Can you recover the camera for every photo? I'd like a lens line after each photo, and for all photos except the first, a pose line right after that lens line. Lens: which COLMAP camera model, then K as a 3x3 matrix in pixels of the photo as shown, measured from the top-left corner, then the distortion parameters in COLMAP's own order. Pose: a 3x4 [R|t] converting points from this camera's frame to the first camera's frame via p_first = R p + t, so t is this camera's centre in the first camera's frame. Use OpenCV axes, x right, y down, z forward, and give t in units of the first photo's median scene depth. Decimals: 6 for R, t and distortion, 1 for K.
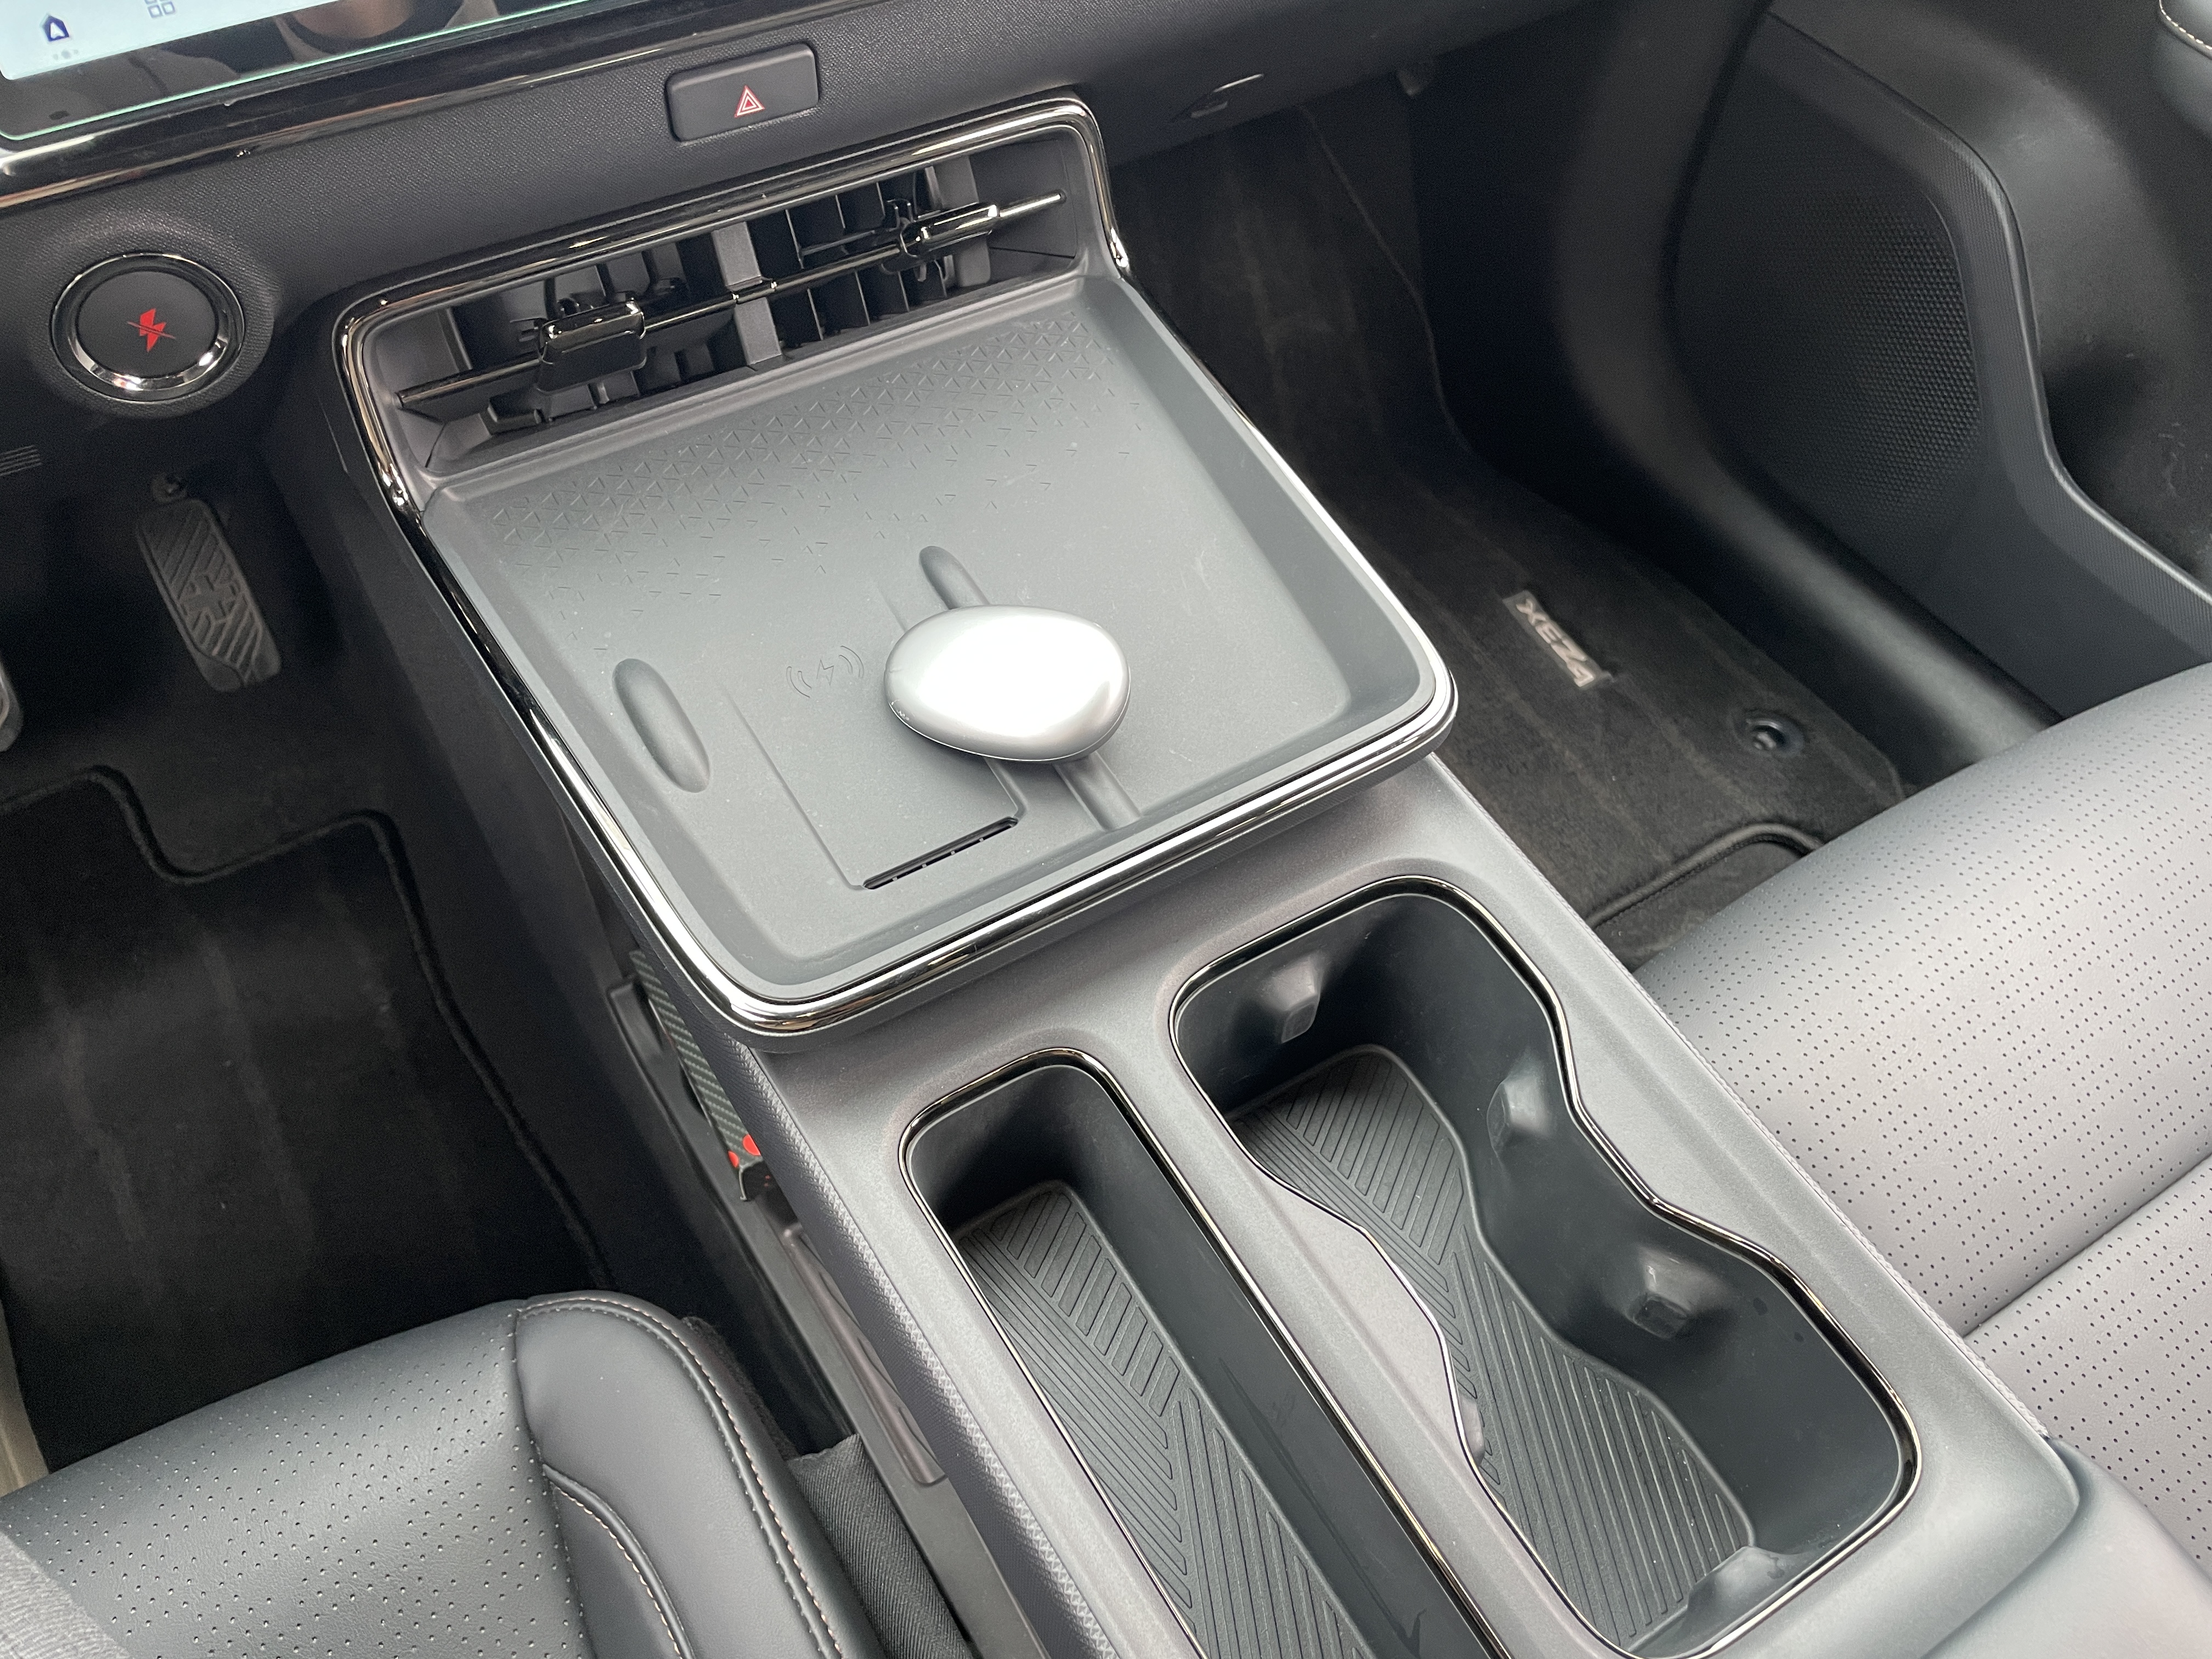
lens RADIAL K [[1697.8, 0, 1105.9], [0, 1697.8, 851.7], [0, 0, 1]] dist [0.042559, -0.063121]
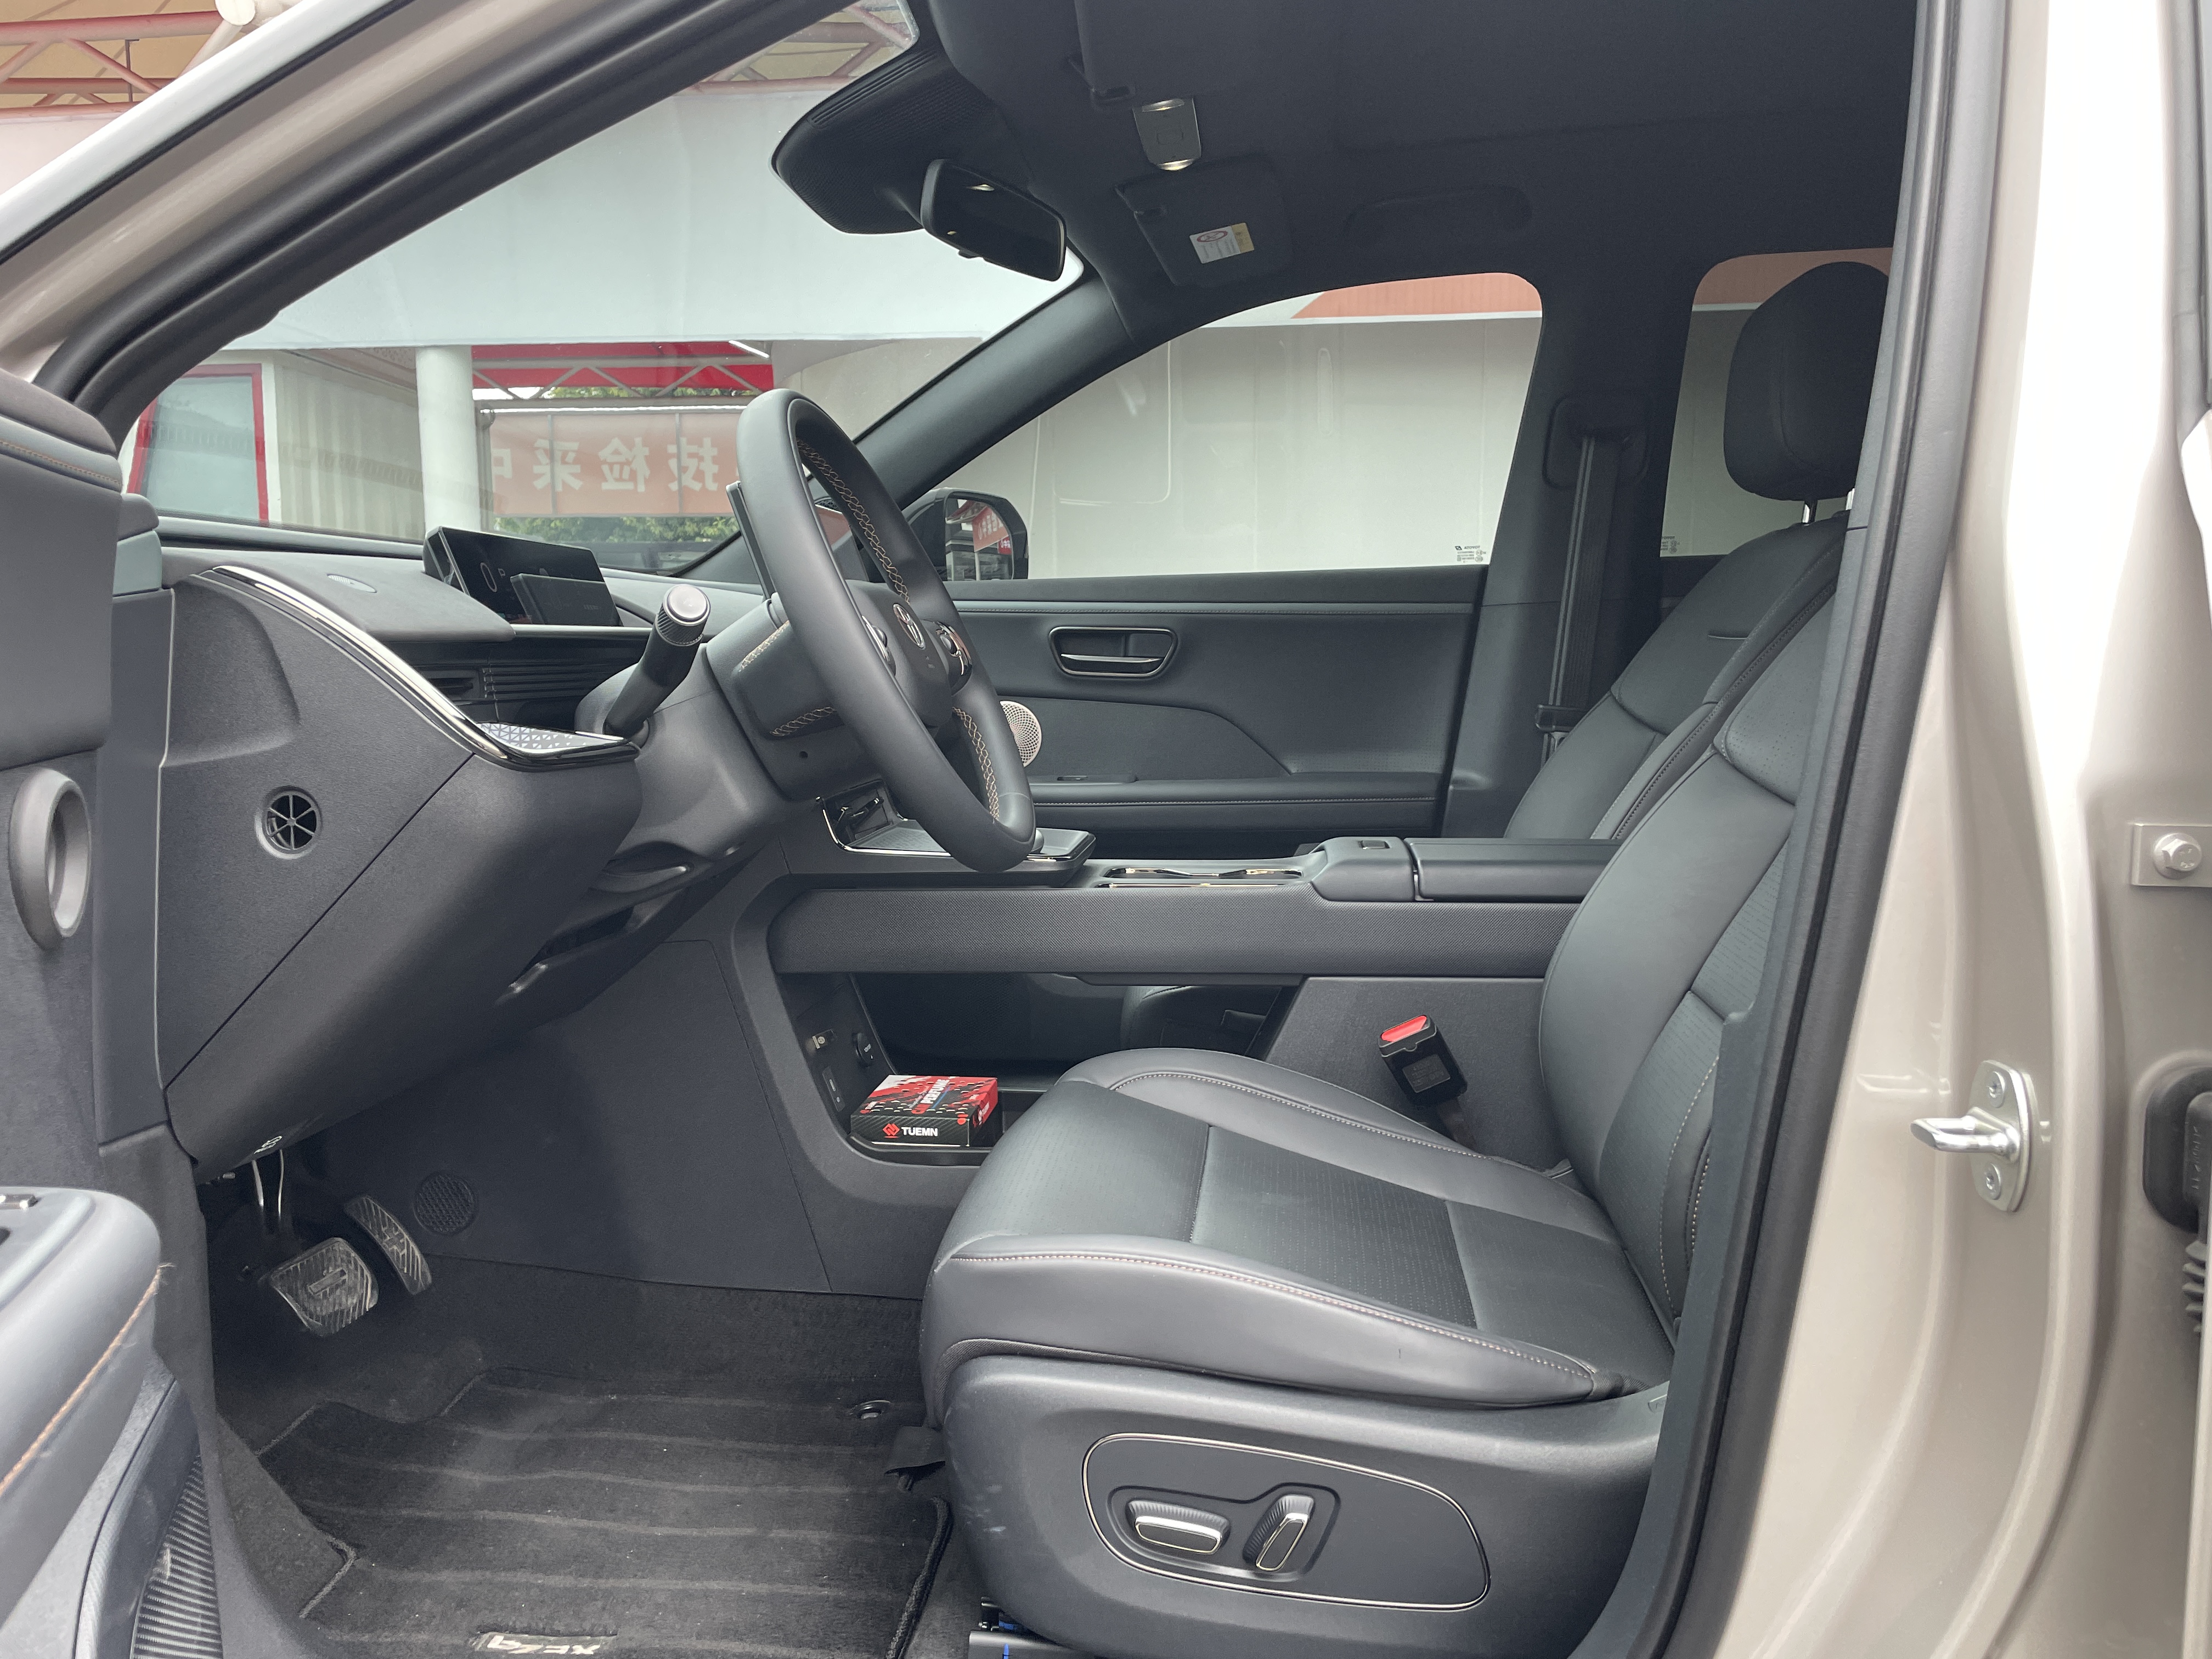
lens RADIAL K [[1673.9, 0, 1129.9], [0, 1673.9, 849.7], [0, 0, 1]] dist [0.104512, -0.169472]
pose [[0.592900, -0.142557, 0.792557, -2.468497], [0.665166, 0.641451, -0.382223, 1.296002], [-0.453898, 0.753802, 0.475141, -0.701610]]
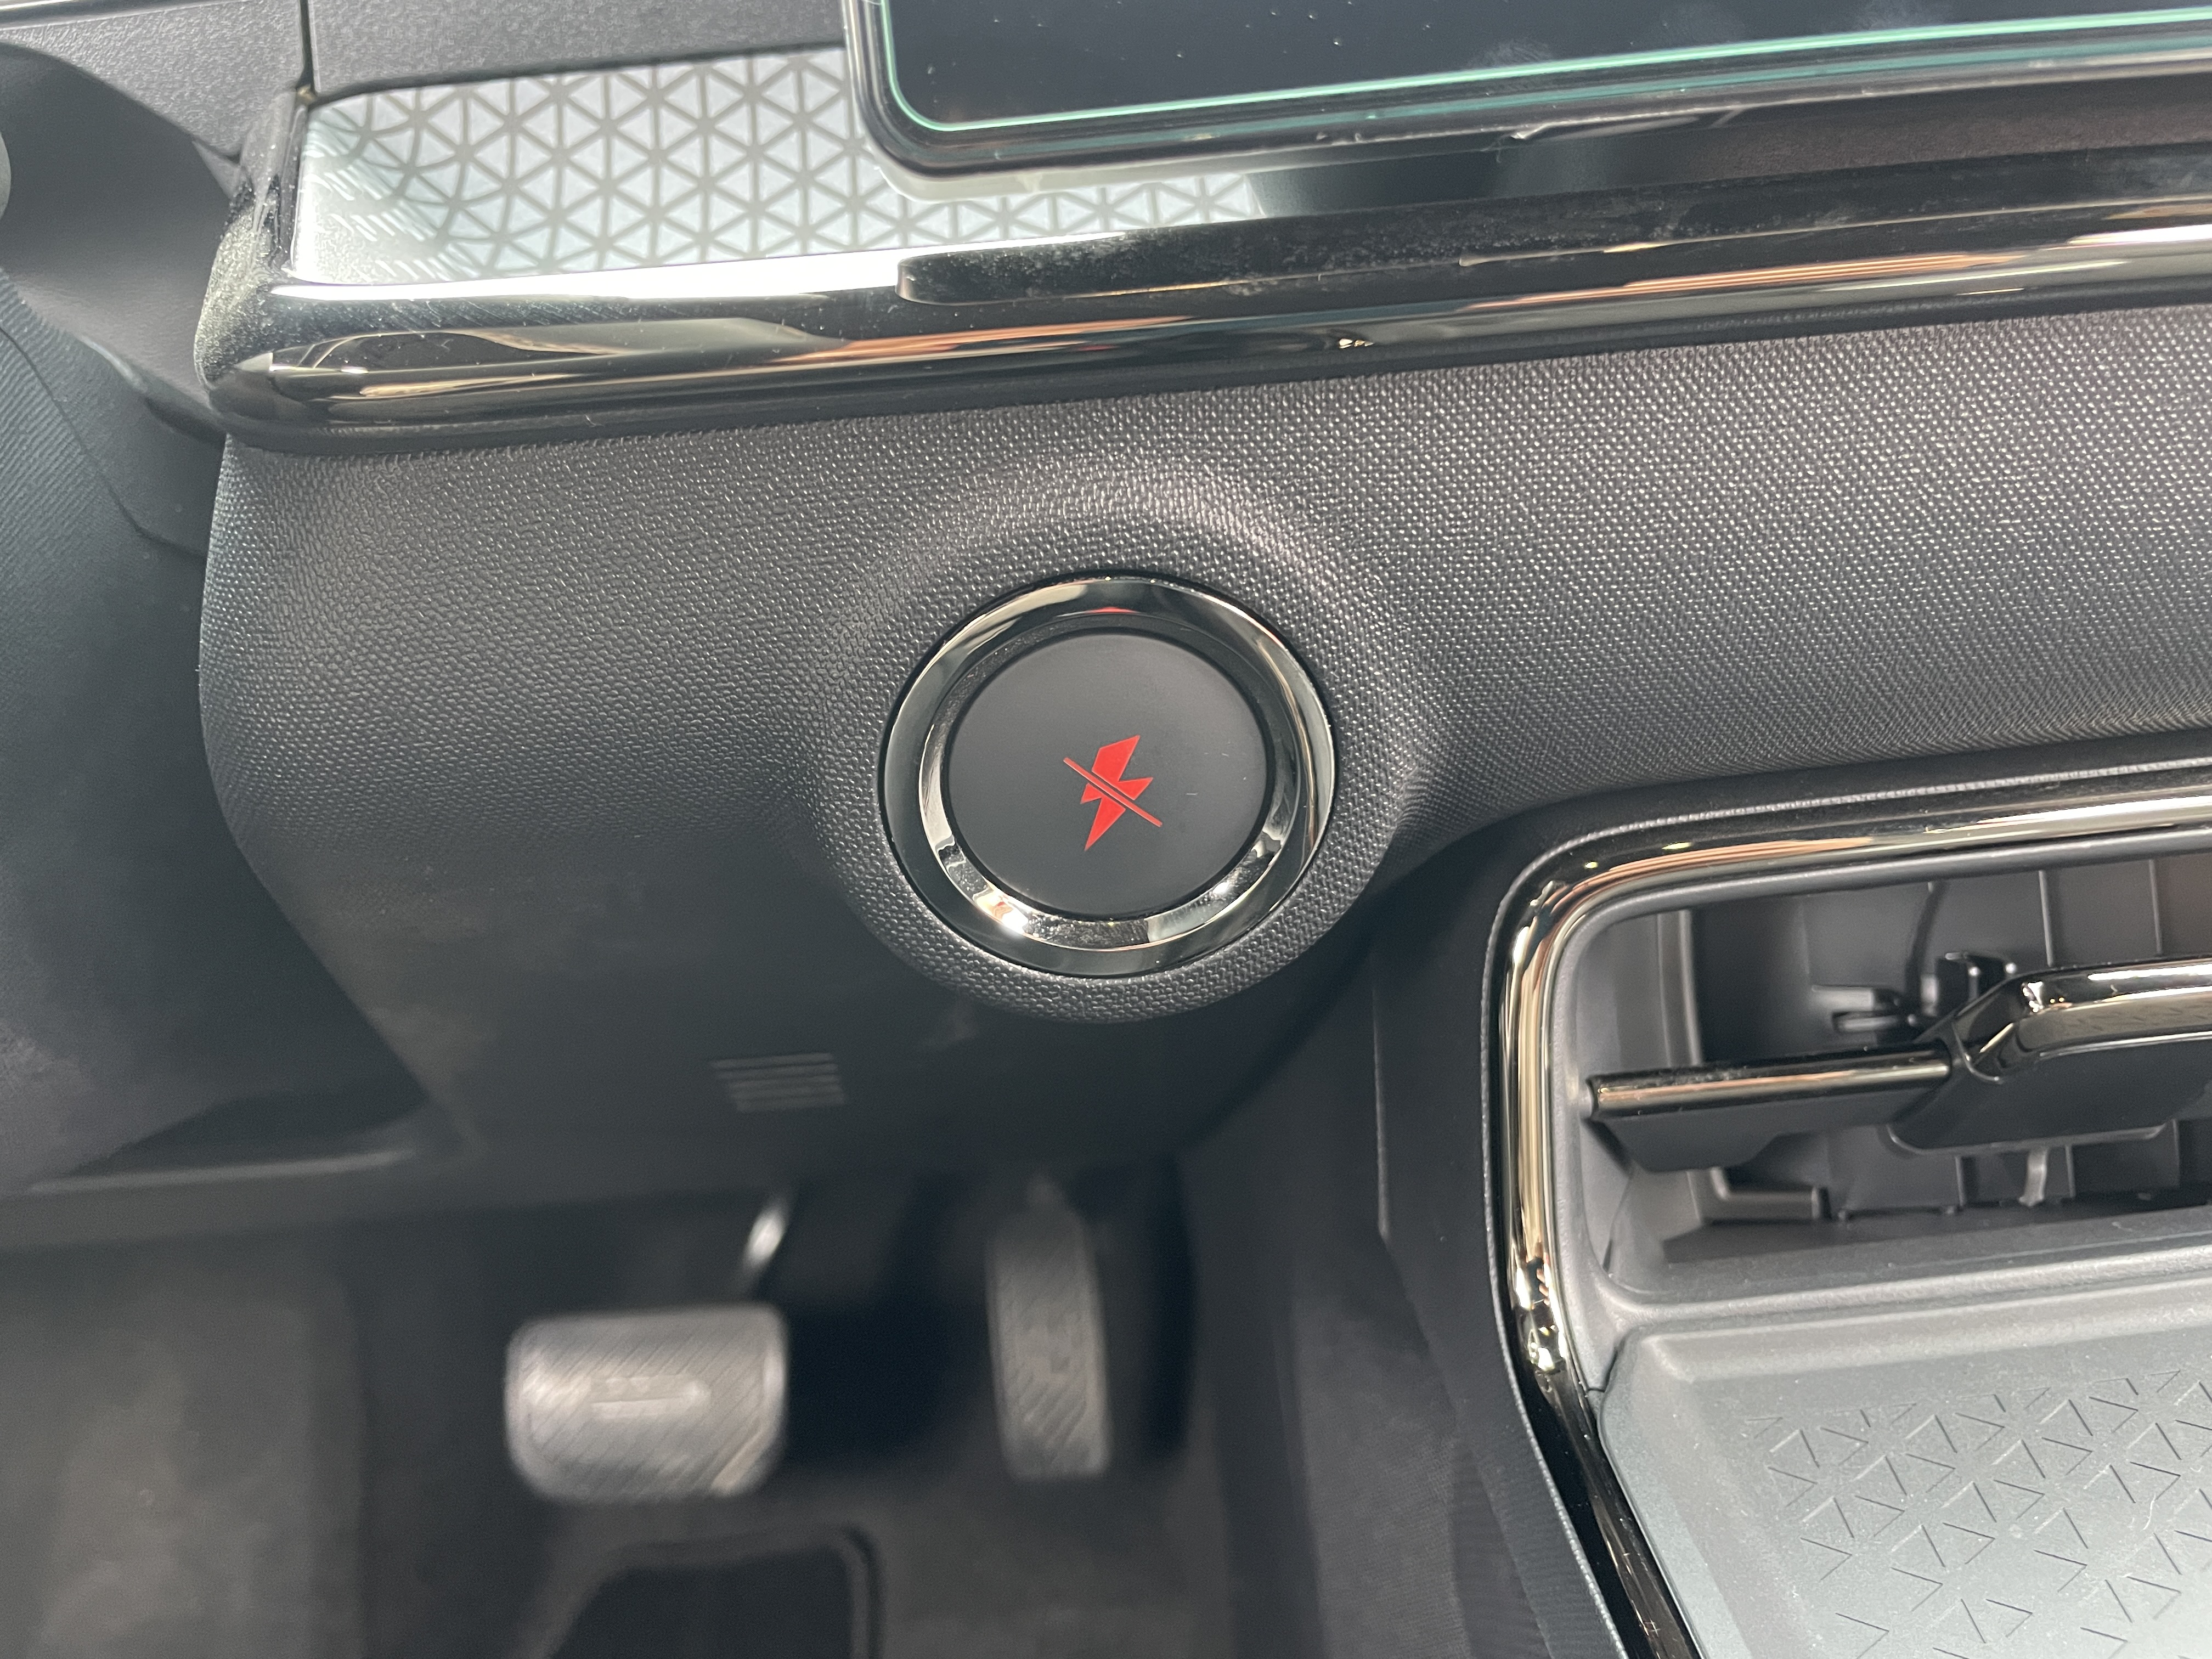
lens RADIAL K [[1697.8, 0, 1105.9], [0, 1697.8, 851.7], [0, 0, 1]] dist [0.042559, -0.063121]
pose [[0.874096, 0.099989, -0.475351, -0.315384], [-0.302672, 0.877506, -0.371985, -0.126636], [0.379929, 0.469026, 0.797288, 0.586781]]
